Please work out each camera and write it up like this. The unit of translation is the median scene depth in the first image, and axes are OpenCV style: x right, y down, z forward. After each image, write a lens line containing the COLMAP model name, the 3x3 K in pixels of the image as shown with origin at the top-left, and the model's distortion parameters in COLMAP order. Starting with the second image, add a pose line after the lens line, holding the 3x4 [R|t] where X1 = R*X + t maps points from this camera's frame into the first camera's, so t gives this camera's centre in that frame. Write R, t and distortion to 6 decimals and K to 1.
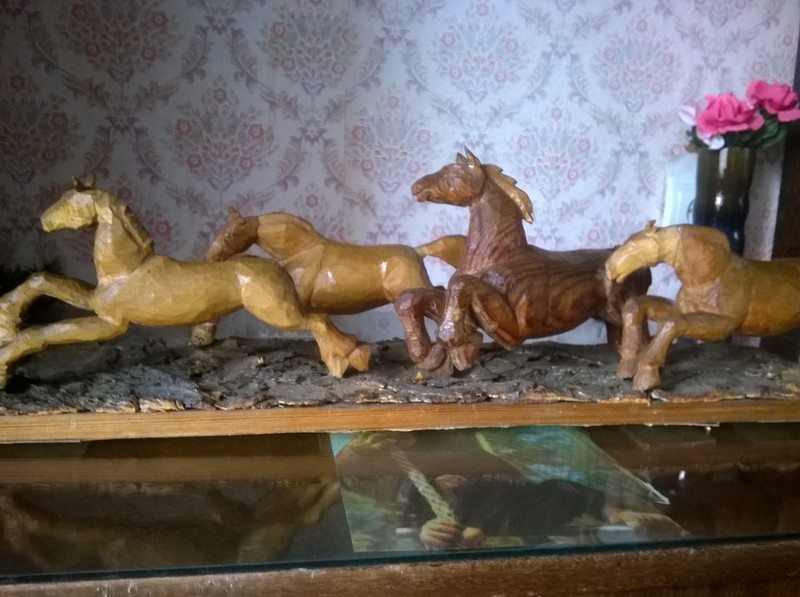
lens RADIAL K [[673.1, 0, 400.0], [0, 673.1, 298.5], [0, 0, 1]] dist [0.009467, -0.074189]
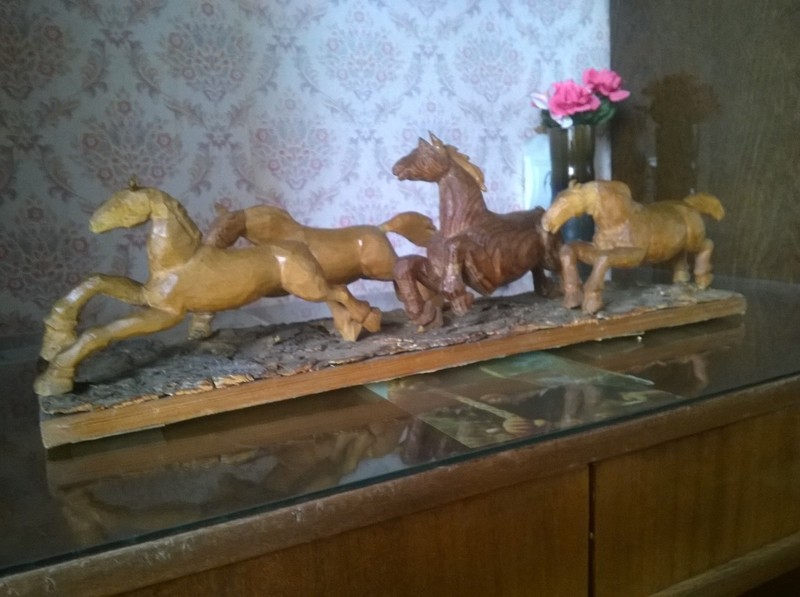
lens RADIAL K [[673.1, 0, 400.0], [0, 673.1, 298.5], [0, 0, 1]] dist [0.009467, -0.074189]
pose [[0.949506, -0.136655, 0.282425, -0.202652], [0.139846, 0.990133, 0.008931, 0.029212], [-0.280859, 0.031016, 0.959248, -0.066515]]
